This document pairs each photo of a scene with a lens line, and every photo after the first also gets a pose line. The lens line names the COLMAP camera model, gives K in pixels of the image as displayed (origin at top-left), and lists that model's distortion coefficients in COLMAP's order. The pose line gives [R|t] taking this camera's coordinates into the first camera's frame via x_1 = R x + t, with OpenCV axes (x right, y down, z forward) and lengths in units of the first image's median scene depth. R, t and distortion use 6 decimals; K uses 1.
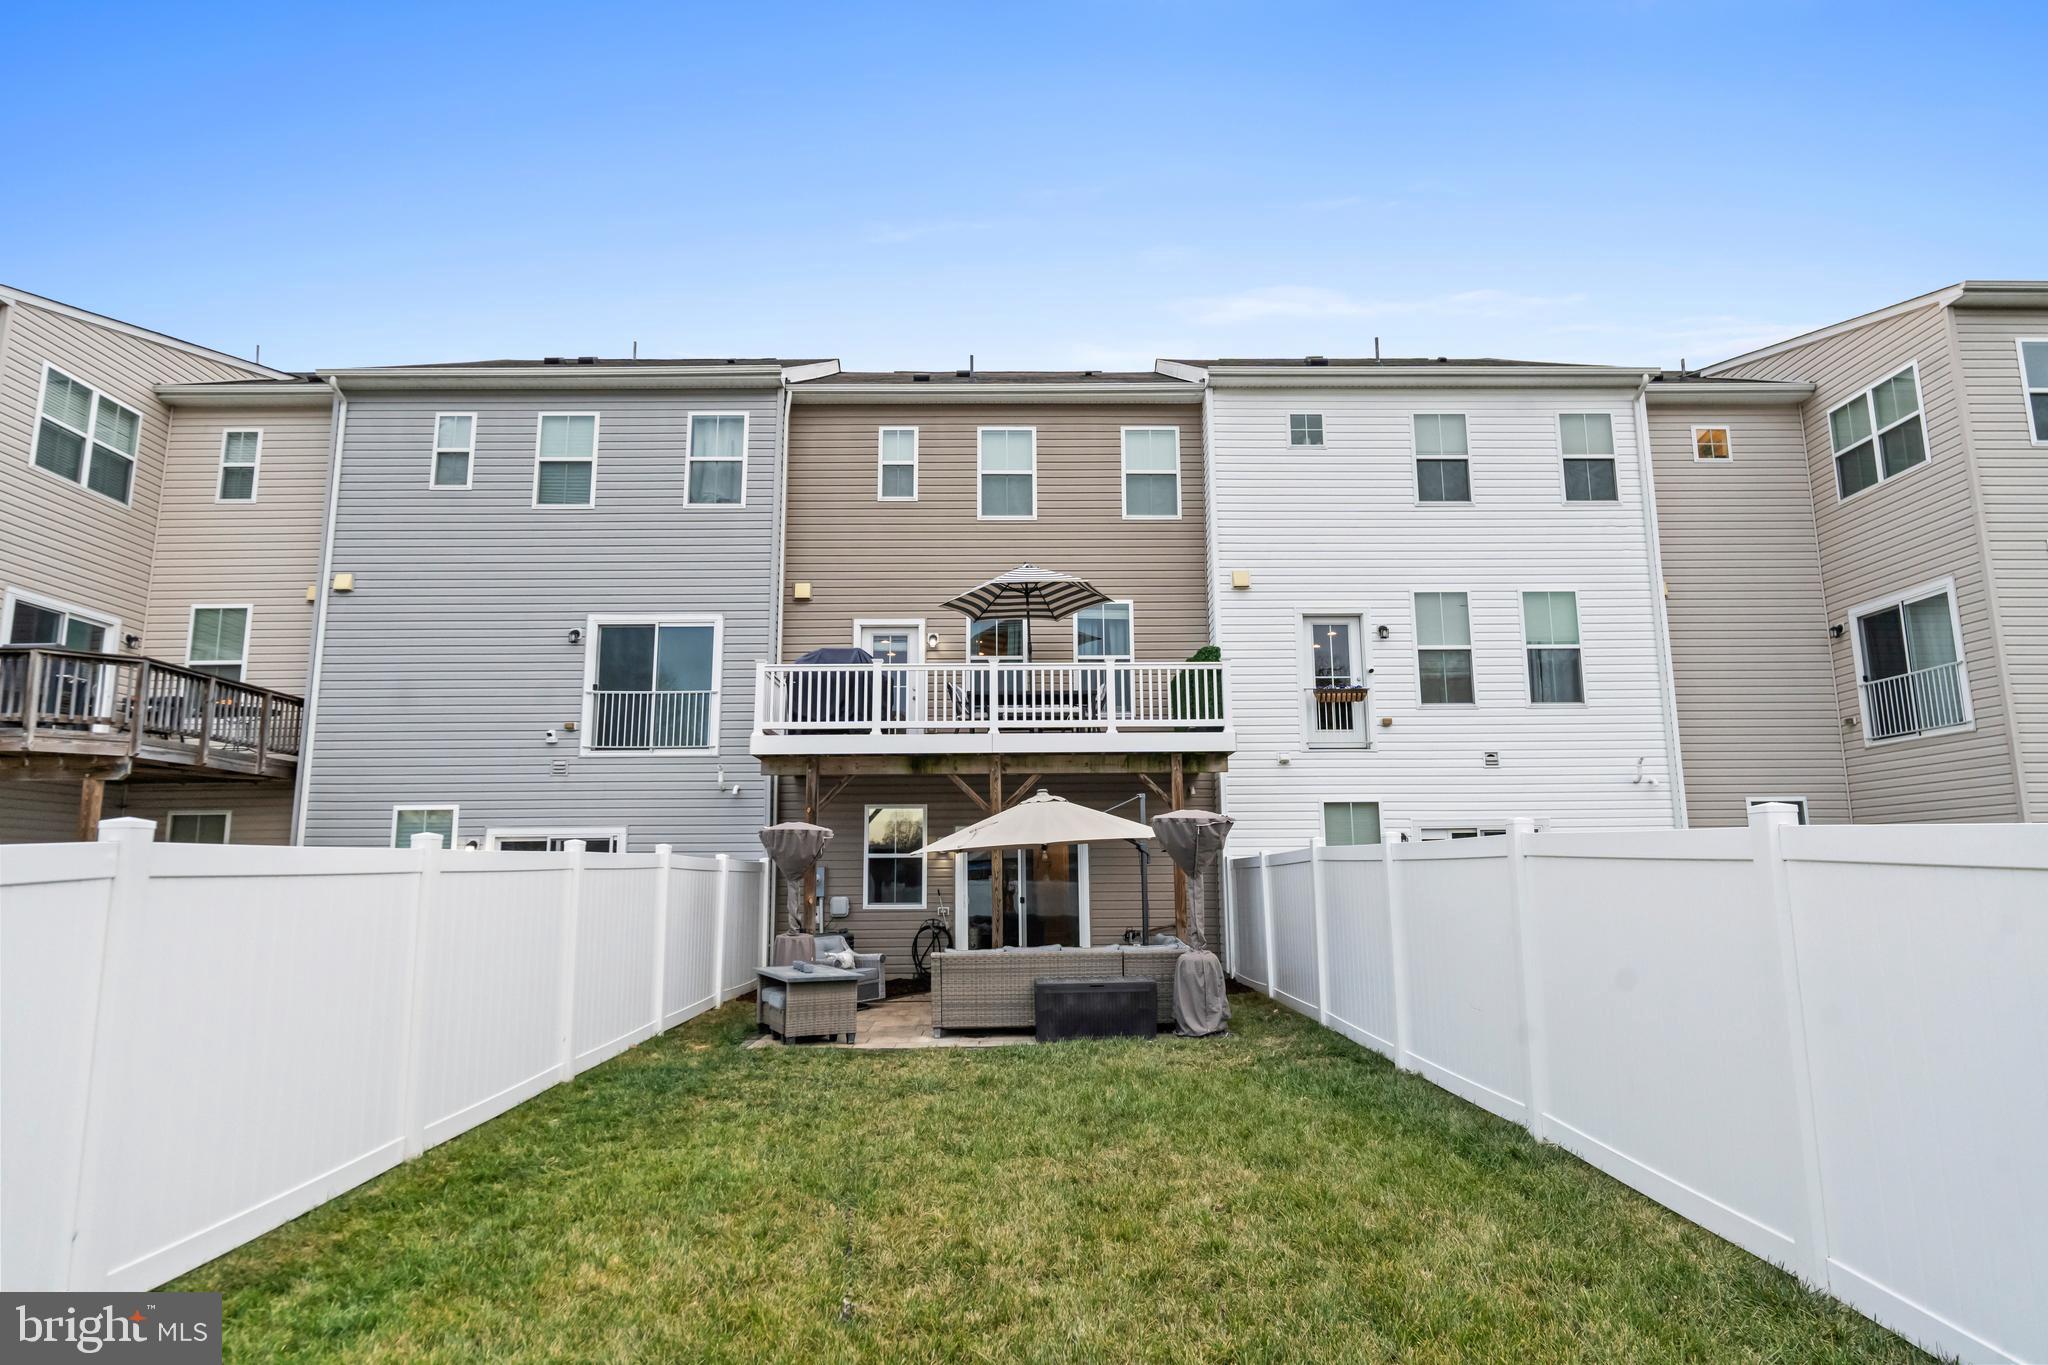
lens RADIAL K [[1210.4, 0, 1024.0], [0, 1210.4, 682.5], [0, 0, 1]] dist [-0.001339, 0.000111]
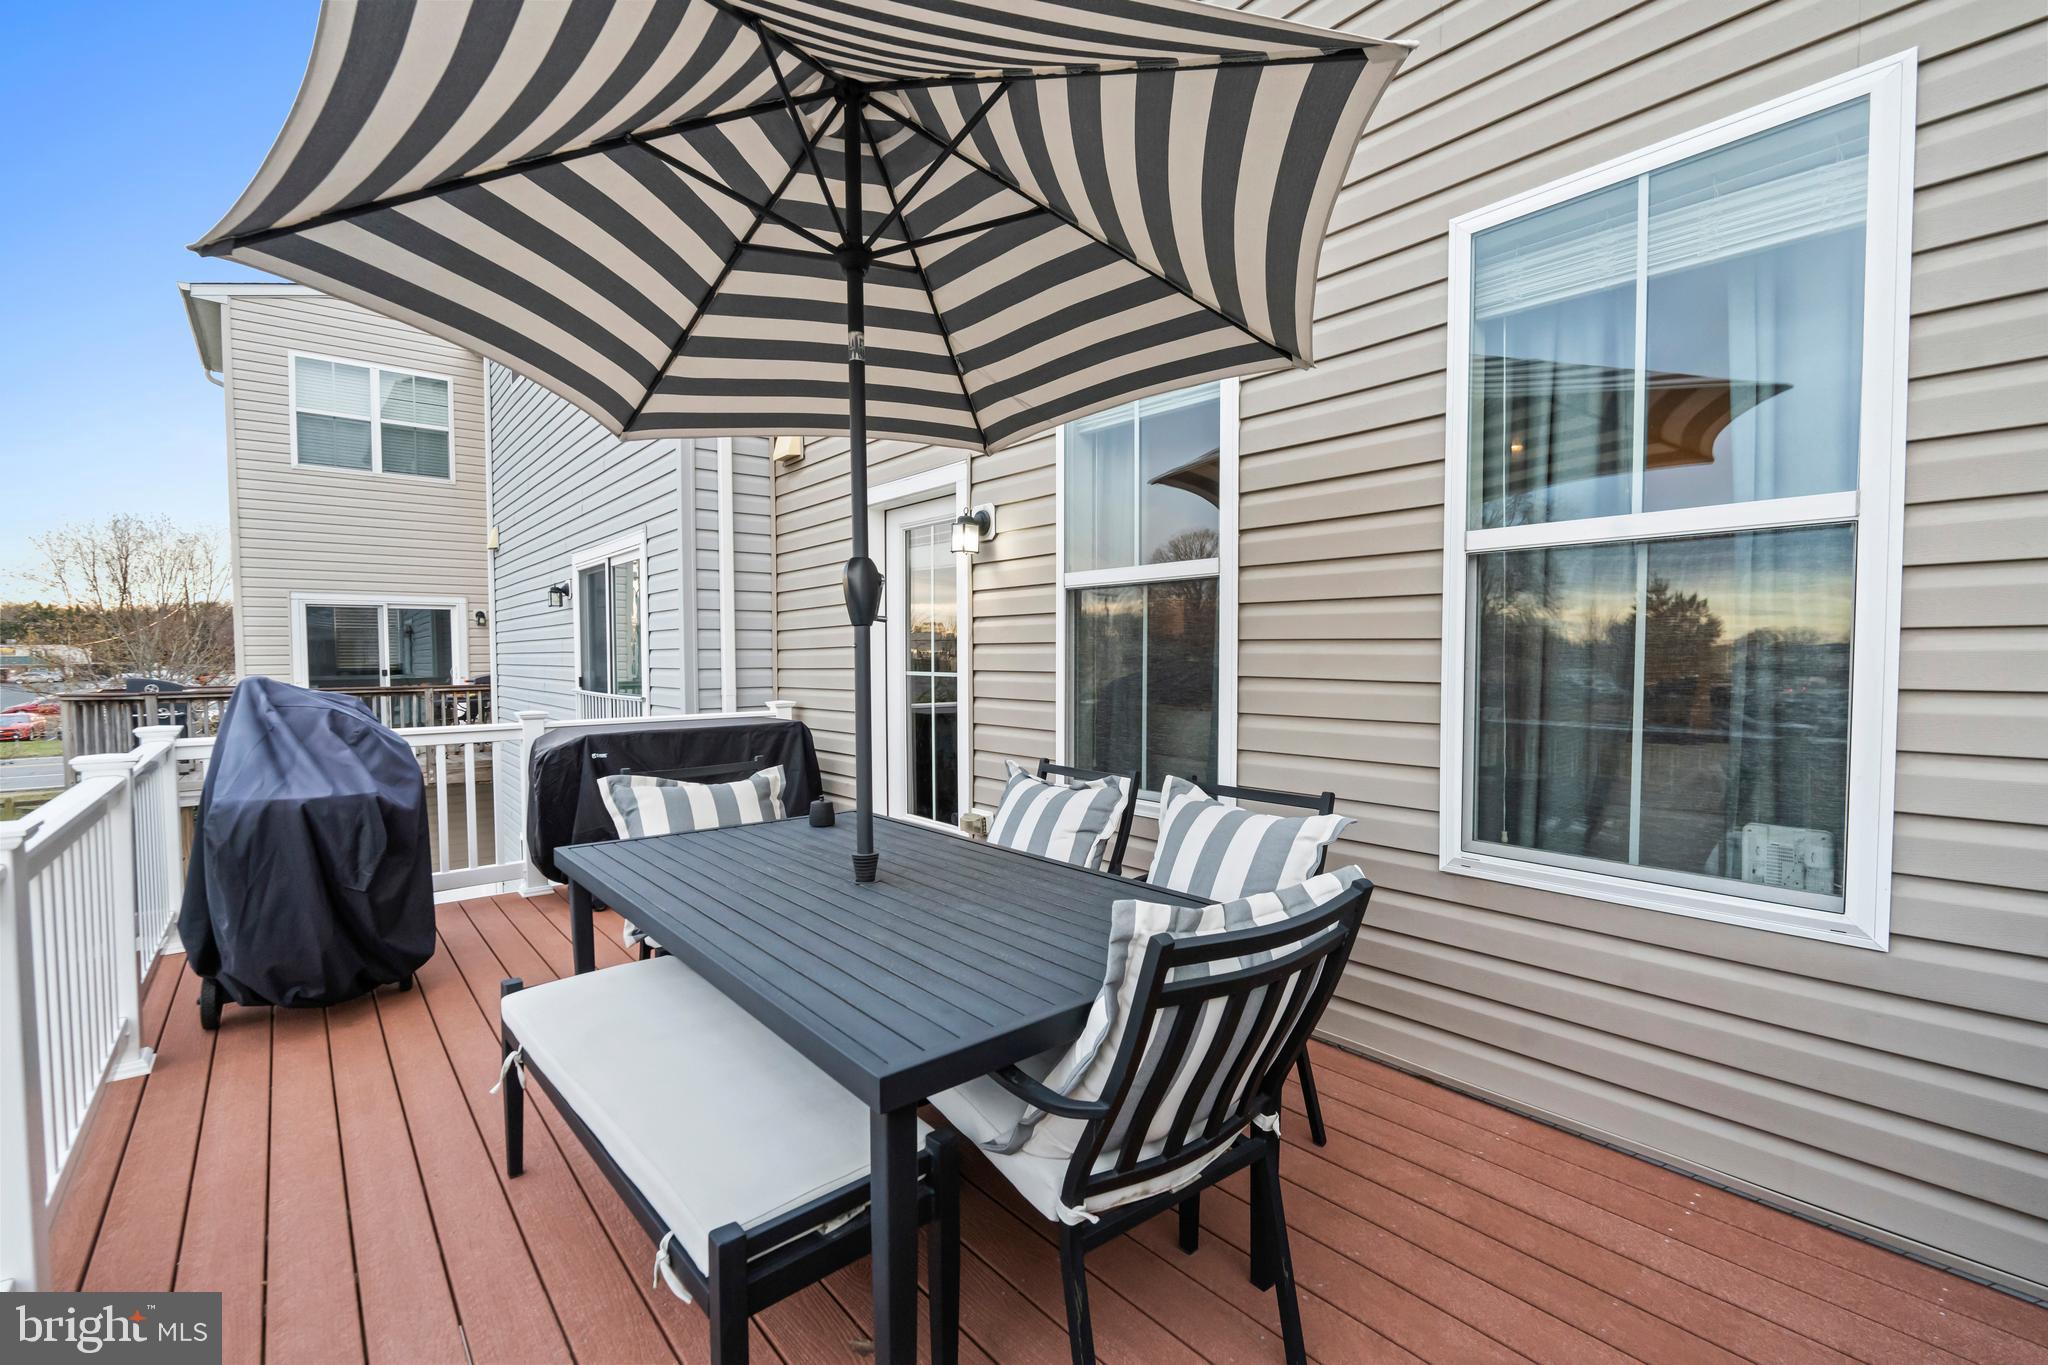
lens RADIAL K [[898.6, 0, 1024.0], [0, 898.6, 682.5], [0, 0, 1]] dist [-0.002770, 0.000014]
pose [[0.631349, 0.031603, -0.774854, 0.127790], [0.133341, 0.979865, 0.148611, -0.034852], [0.763949, -0.197145, 0.614423, 0.965947]]
